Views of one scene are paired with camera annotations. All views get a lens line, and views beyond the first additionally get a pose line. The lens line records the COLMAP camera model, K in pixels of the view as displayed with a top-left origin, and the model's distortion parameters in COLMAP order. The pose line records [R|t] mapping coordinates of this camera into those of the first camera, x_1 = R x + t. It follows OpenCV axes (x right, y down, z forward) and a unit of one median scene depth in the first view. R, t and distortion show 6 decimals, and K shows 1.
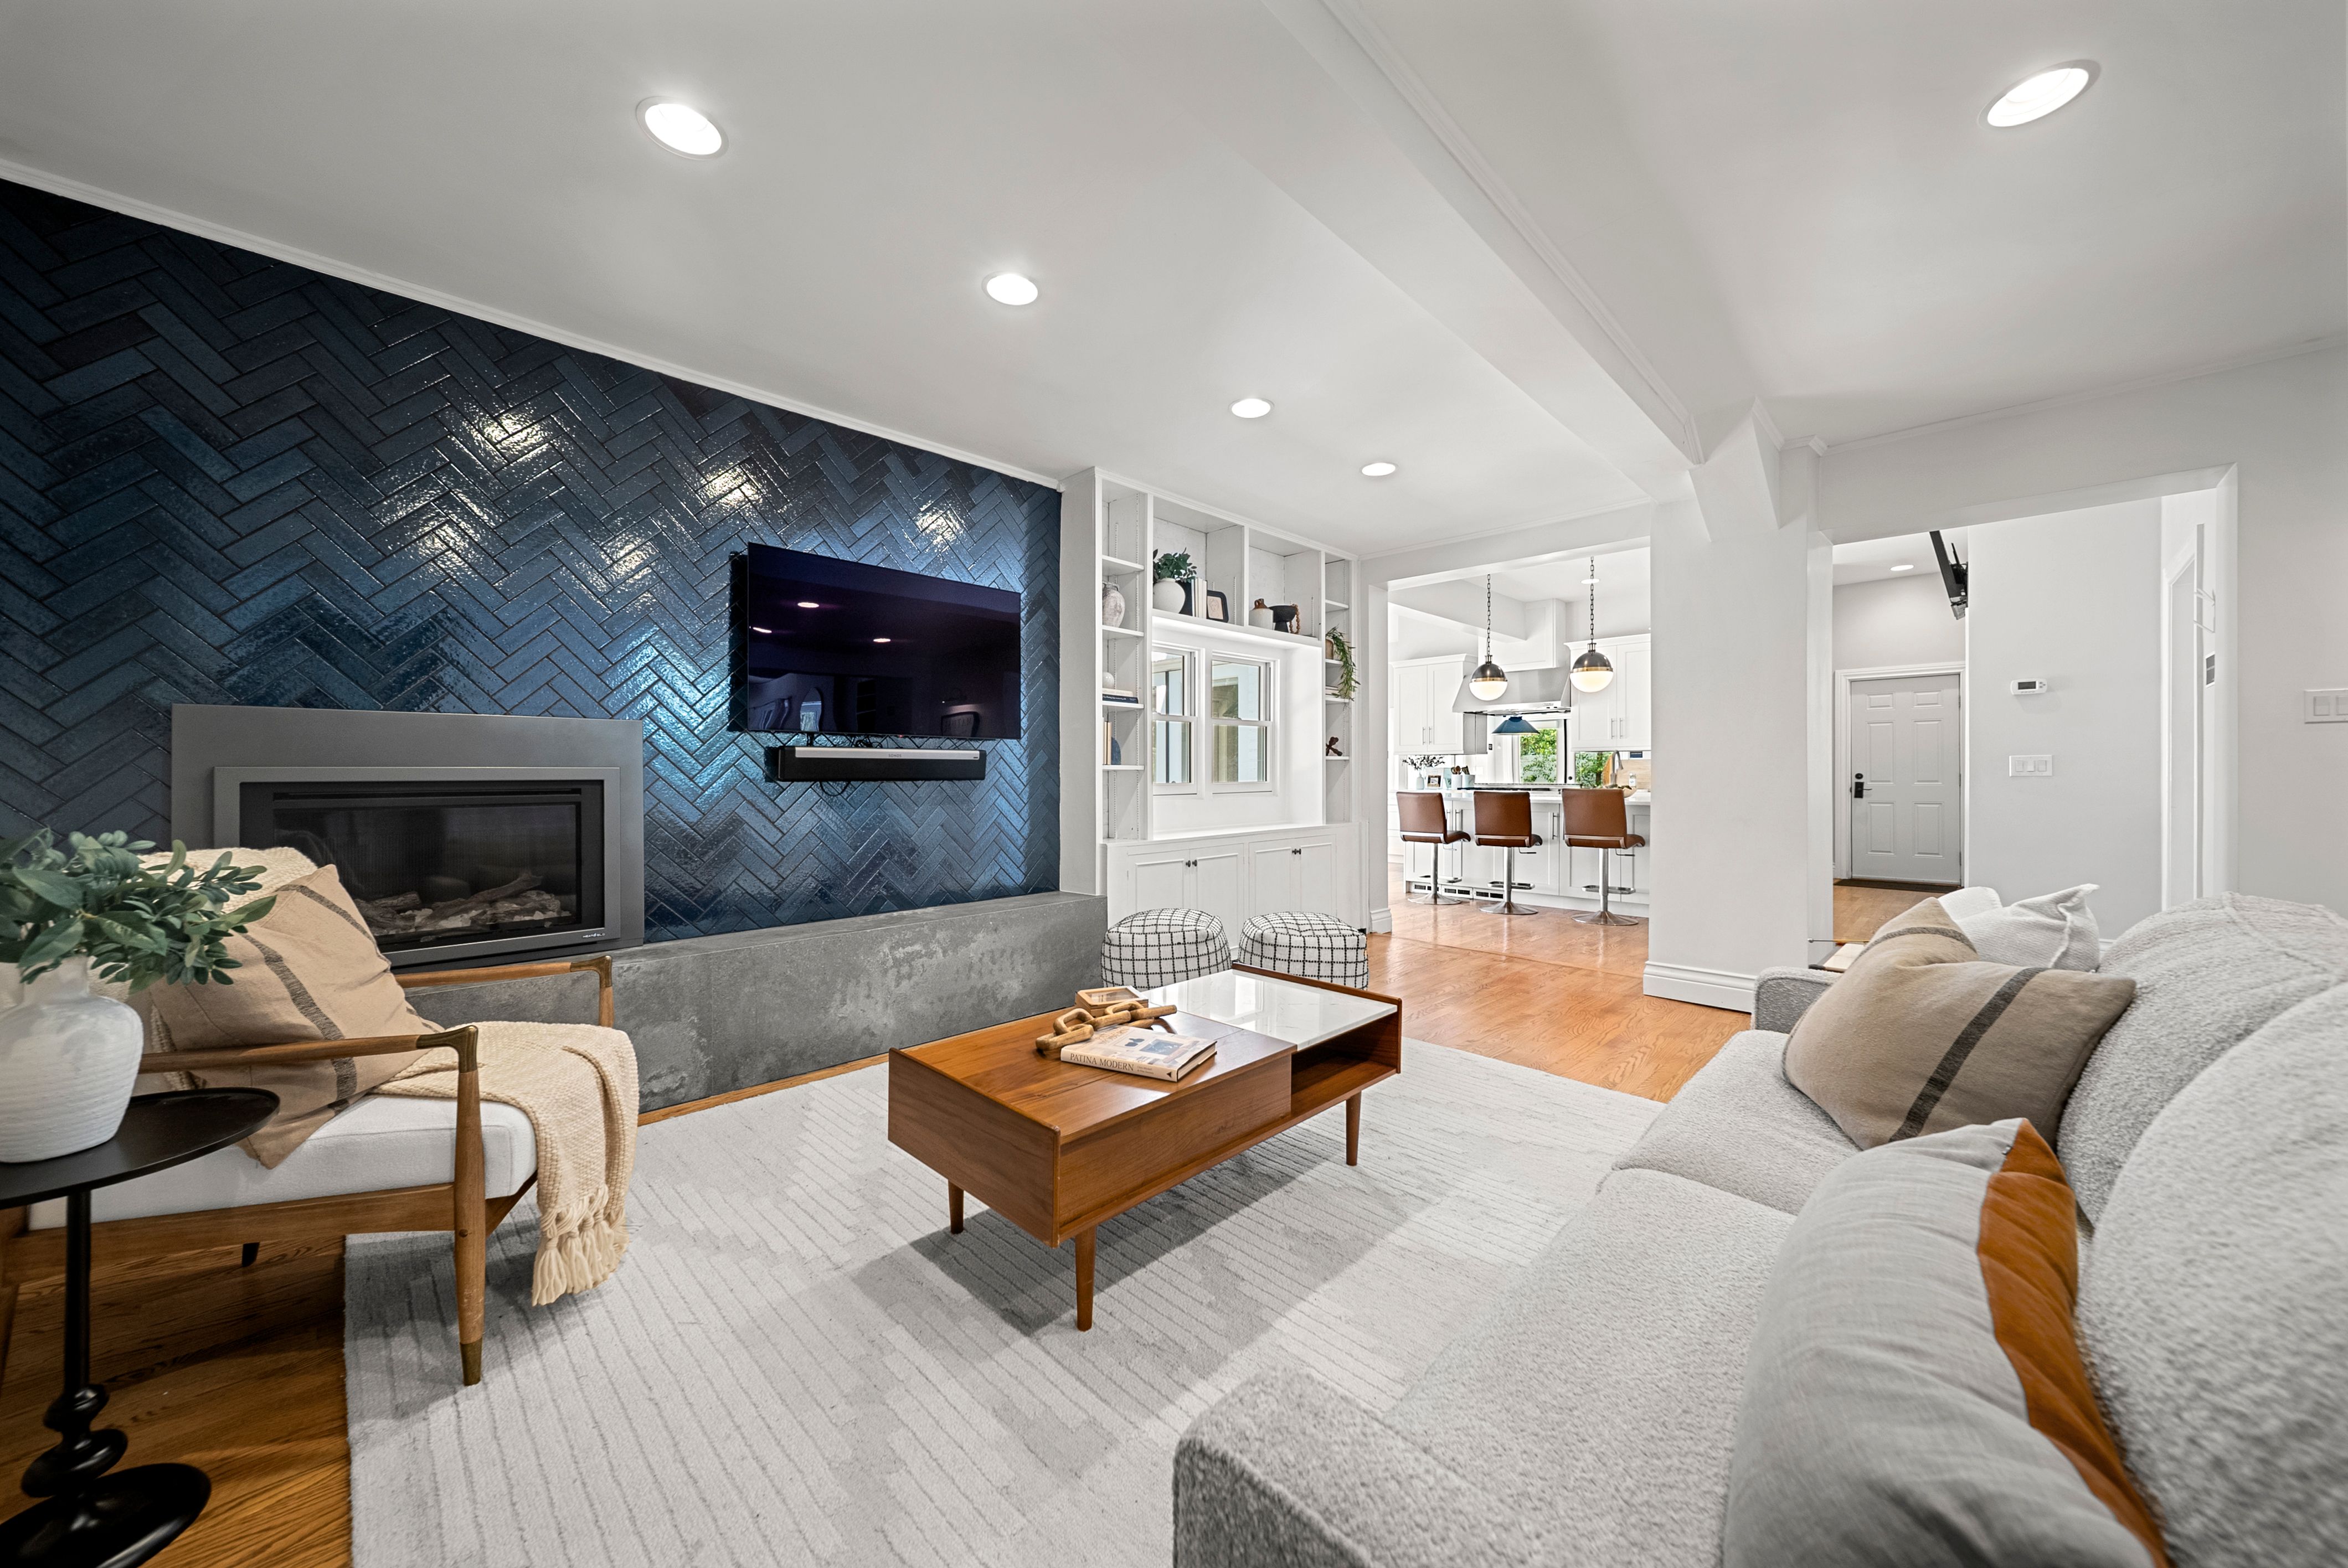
lens RADIAL K [[838.7, 0, 1171.2], [0, 838.7, 766.1], [0, 0, 1]] dist [-0.001157, -0.001660]
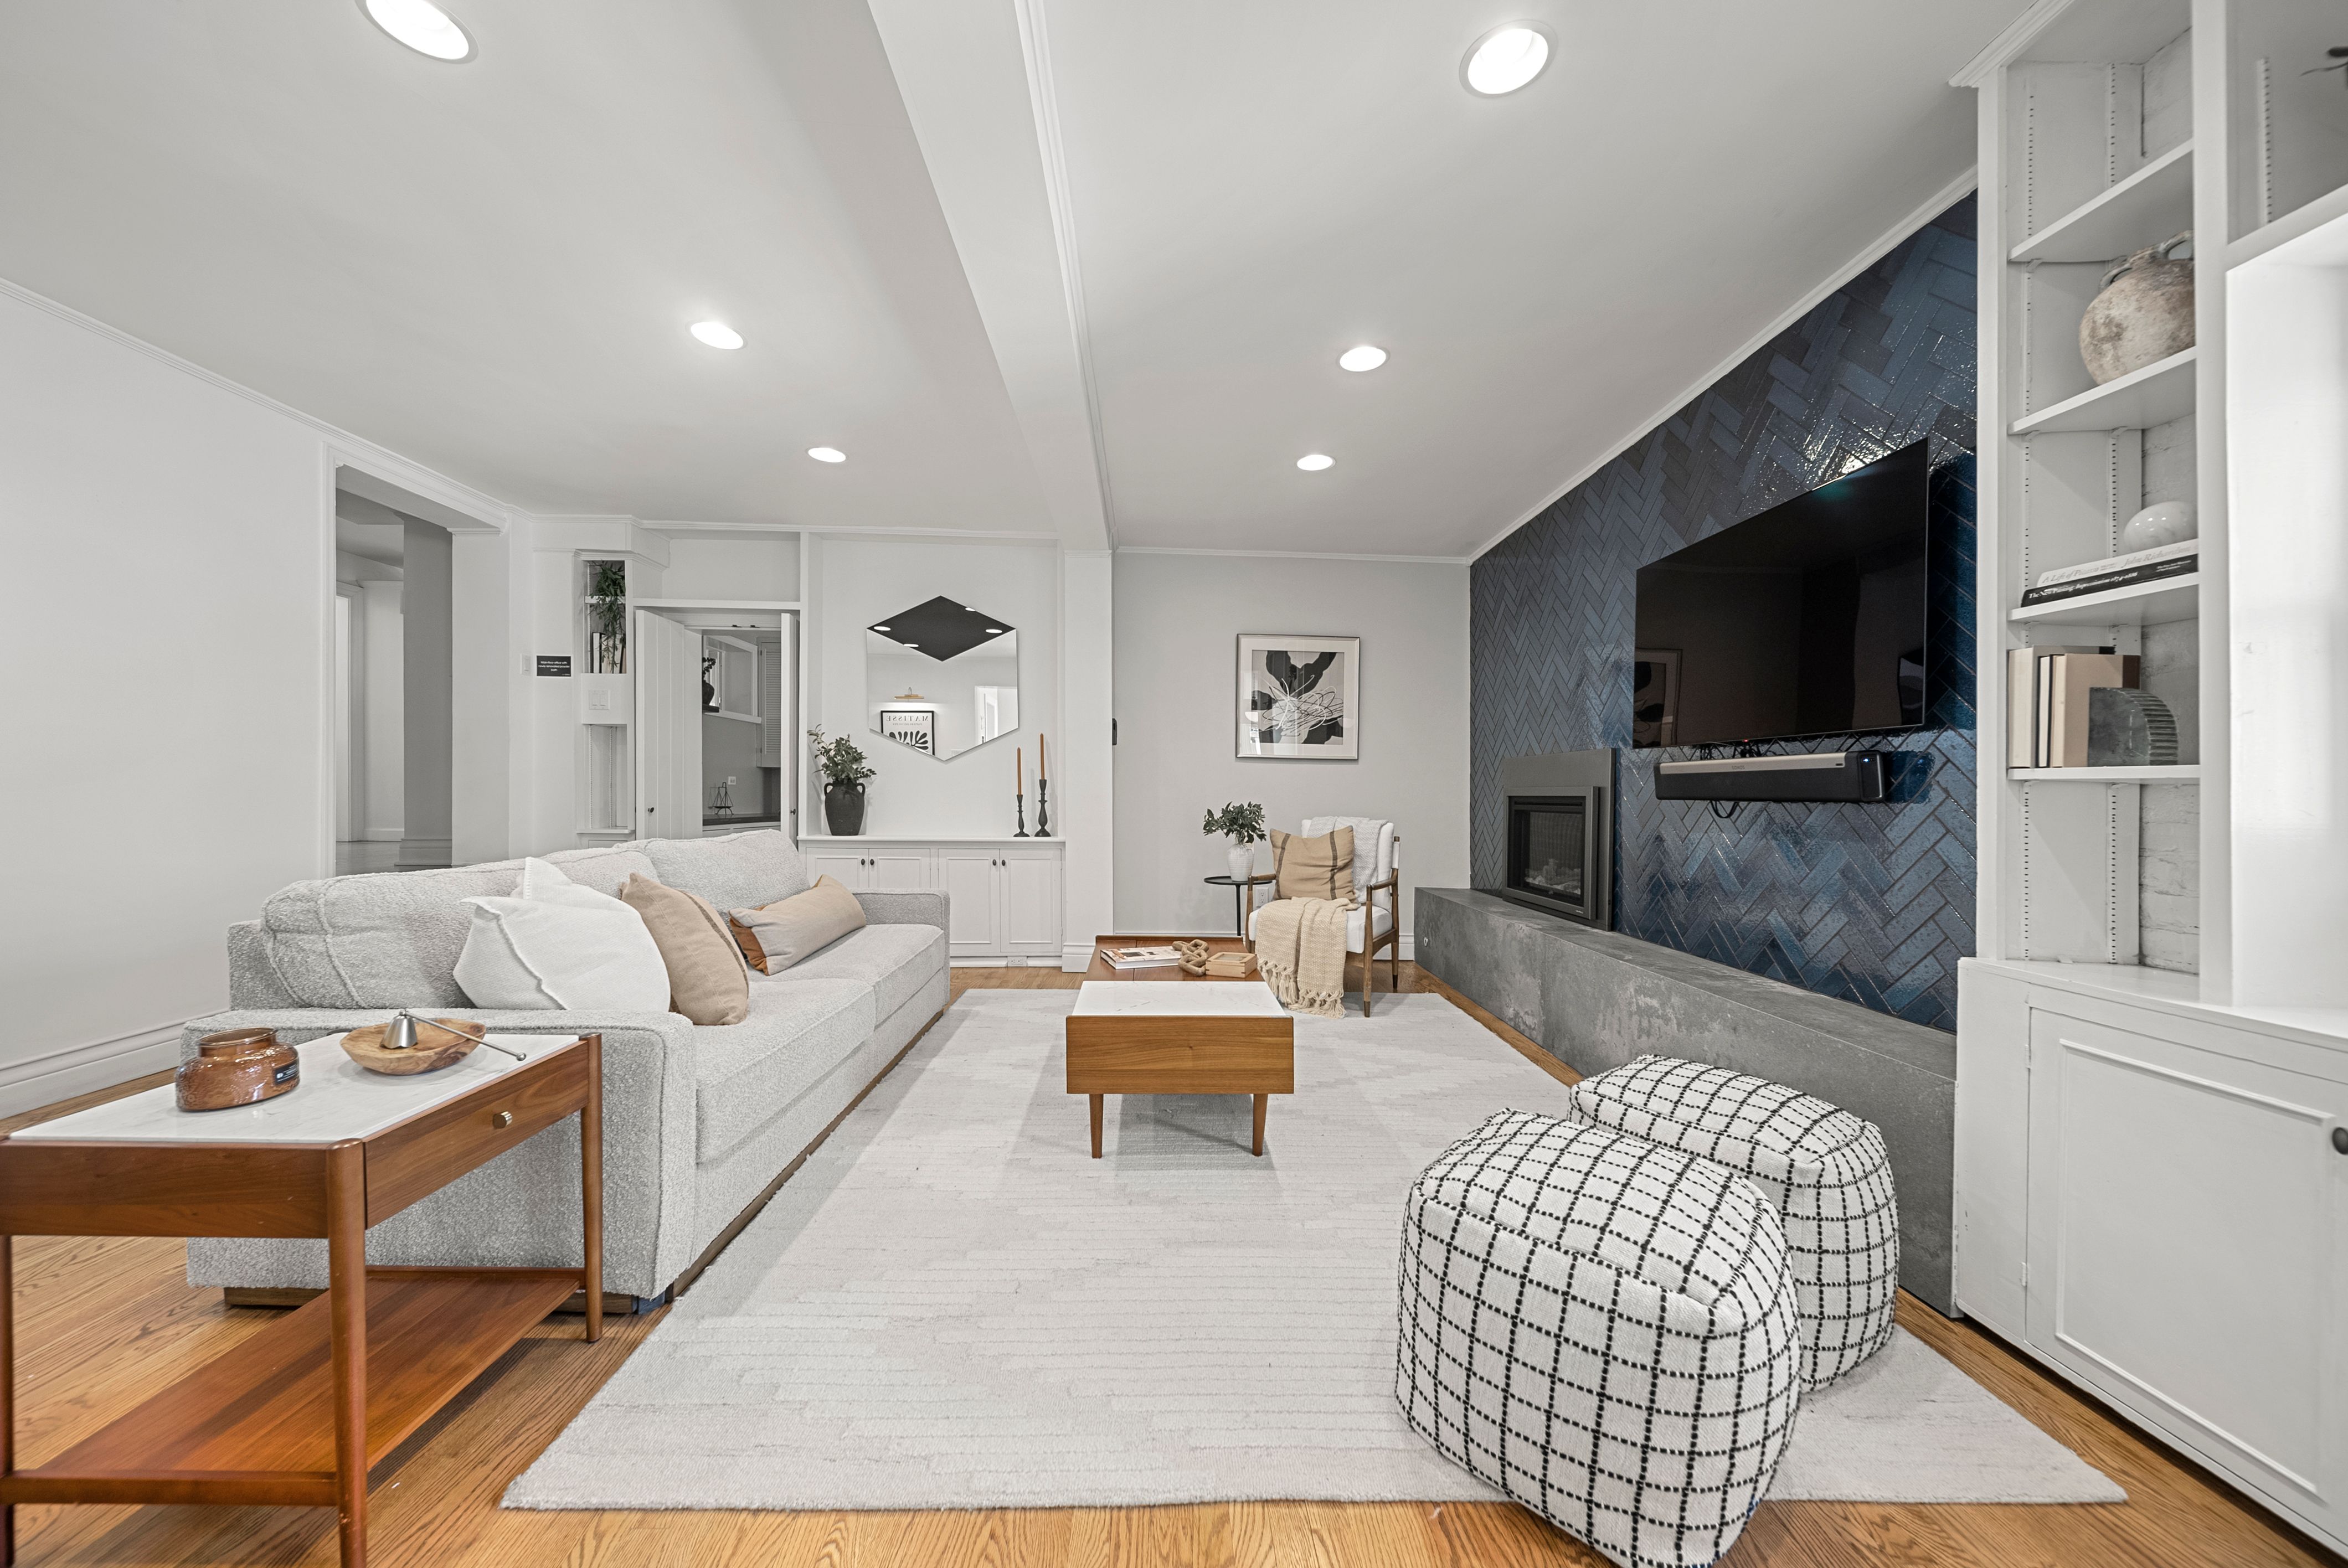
lens RADIAL K [[838.7, 0, 1170.0], [0, 838.7, 806.0], [0, 0, 1]] dist [-0.001157, -0.001660]
pose [[-0.706370, 0.001882, -0.707841, 0.482728], [-0.006539, 0.999936, 0.009185, 0.015669], [0.707813, 0.011117, -0.706313, 0.979918]]
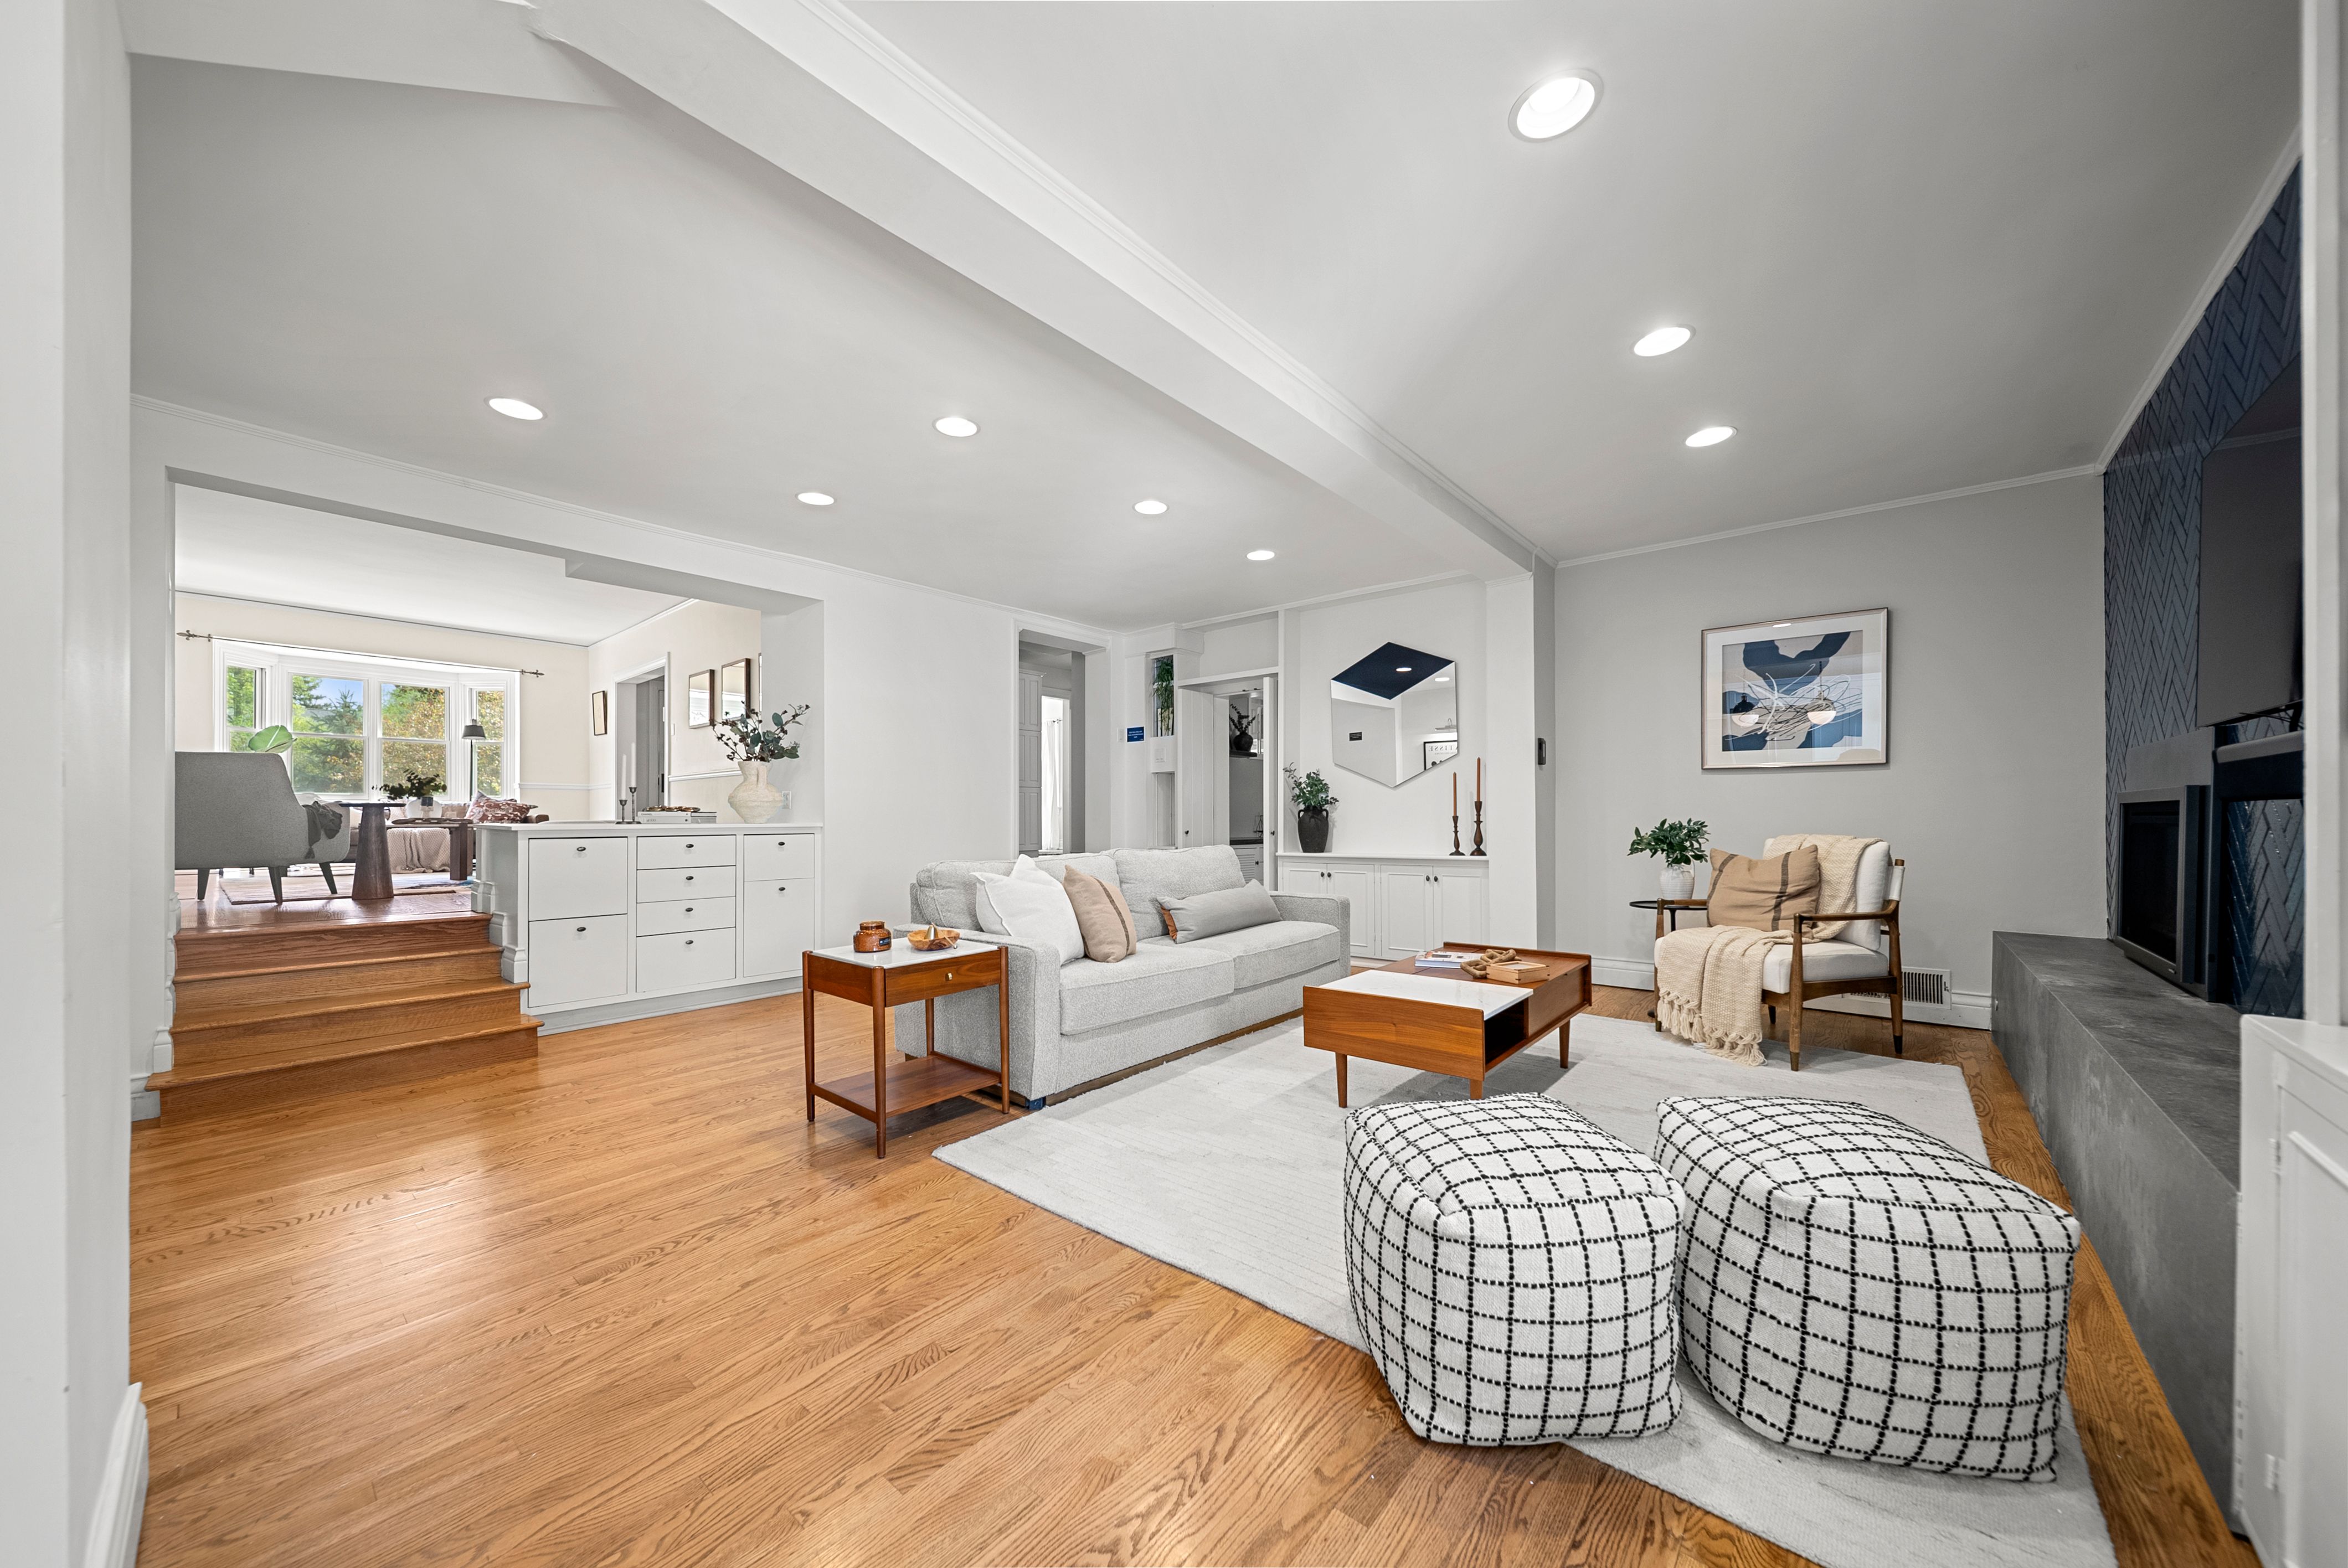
lens RADIAL K [[838.7, 0, 1151.2], [0, 838.7, 816.0], [0, 0, 1]] dist [-0.001157, -0.001660]
pose [[-0.999361, 0.007168, -0.035031, 0.299489], [0.007610, 0.999893, -0.012505, 0.024216], [0.034937, -0.012763, -0.999308, 1.237809]]
